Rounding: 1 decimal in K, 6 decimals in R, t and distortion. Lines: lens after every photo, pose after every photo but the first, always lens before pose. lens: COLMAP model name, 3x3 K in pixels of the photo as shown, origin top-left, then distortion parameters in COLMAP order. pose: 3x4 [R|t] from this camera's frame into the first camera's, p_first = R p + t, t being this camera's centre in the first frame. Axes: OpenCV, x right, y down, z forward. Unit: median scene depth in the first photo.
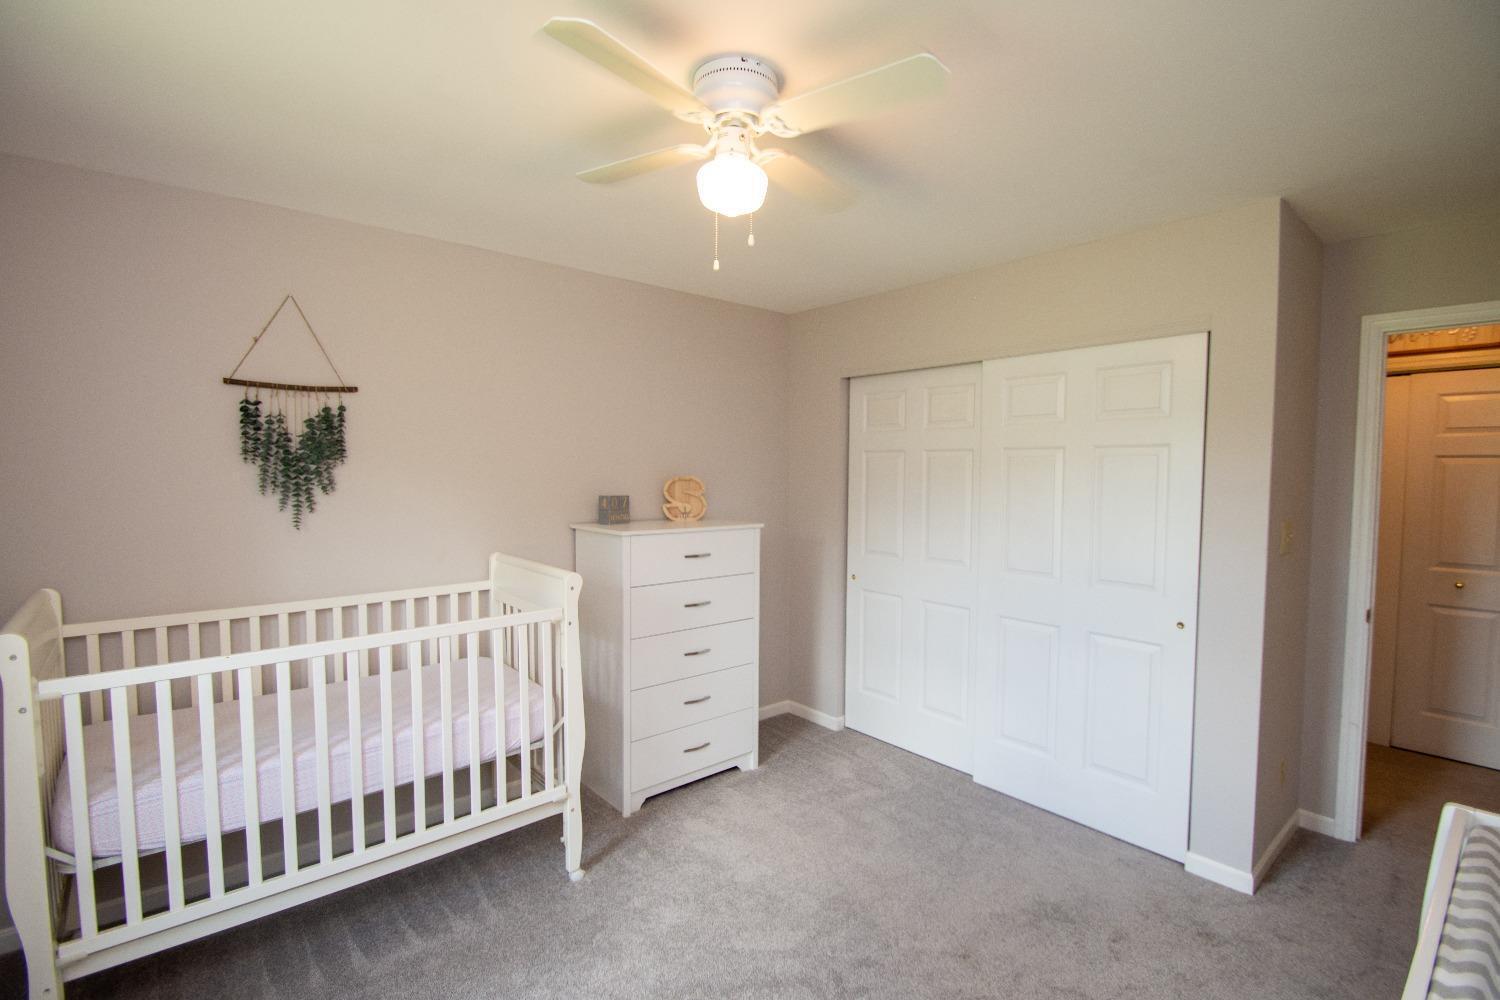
lens RADIAL K [[695.0, 0, 750.3], [0, 695.0, 508.1], [0, 0, 1]] dist [0.018571, -0.015971]
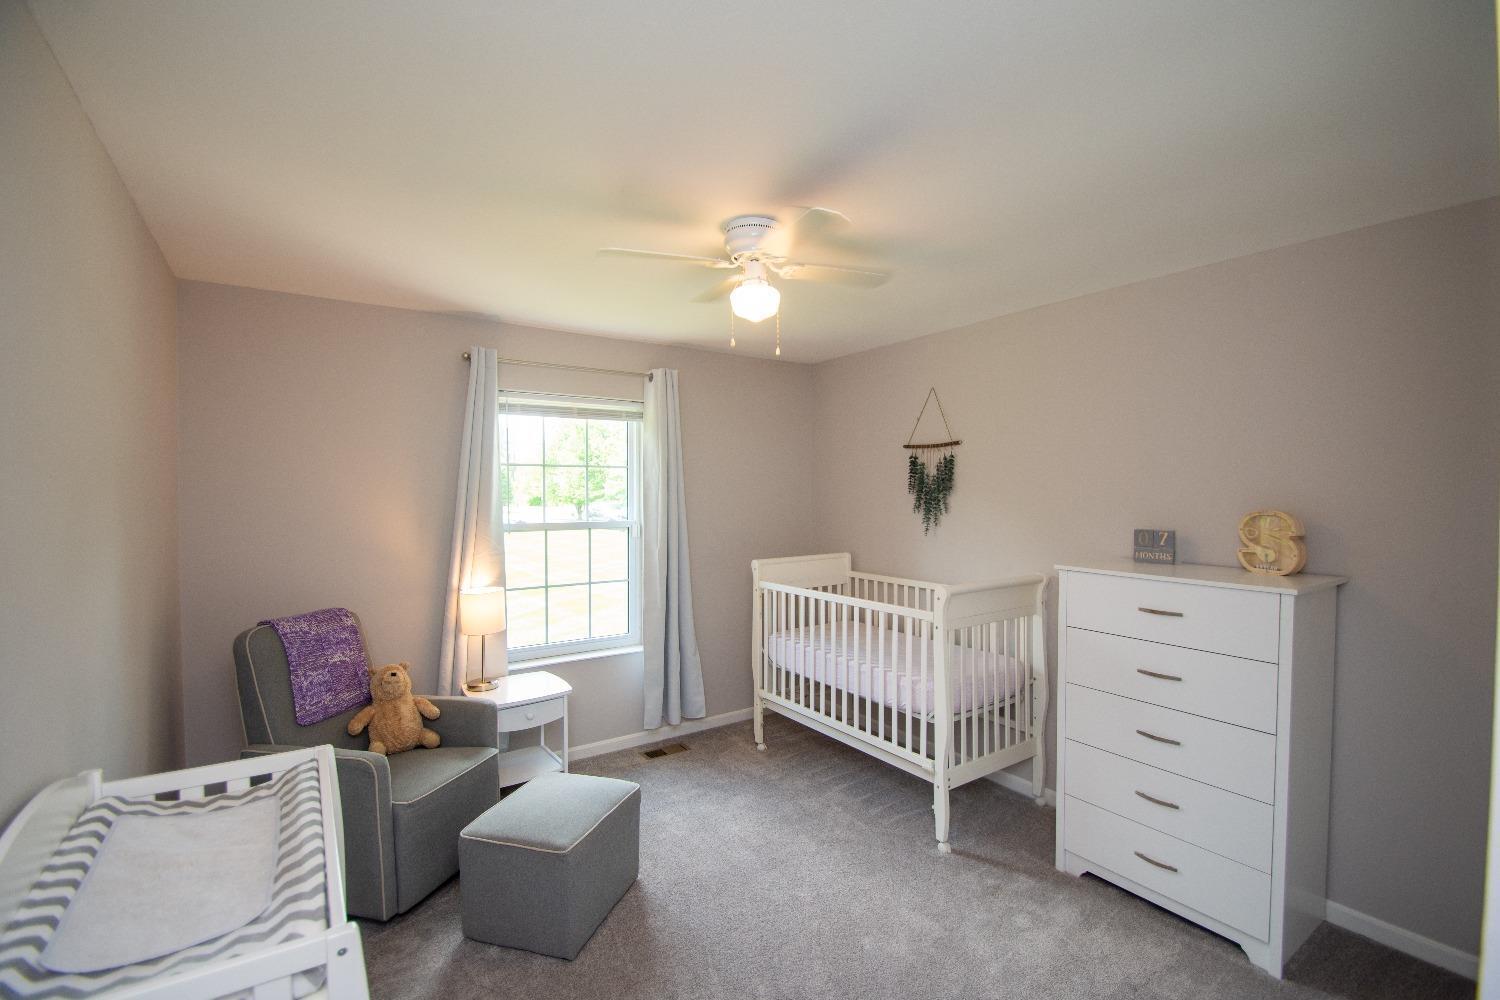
lens RADIAL K [[666.0, 0, 755.6], [0, 666.0, 499.8], [0, 0, 1]] dist [0.018646, -0.012250]
pose [[-0.099871, 0.009344, -0.994957, 0.890353], [-0.064358, 0.997801, 0.015831, -0.049548], [0.992917, 0.065614, -0.099050, 0.768547]]
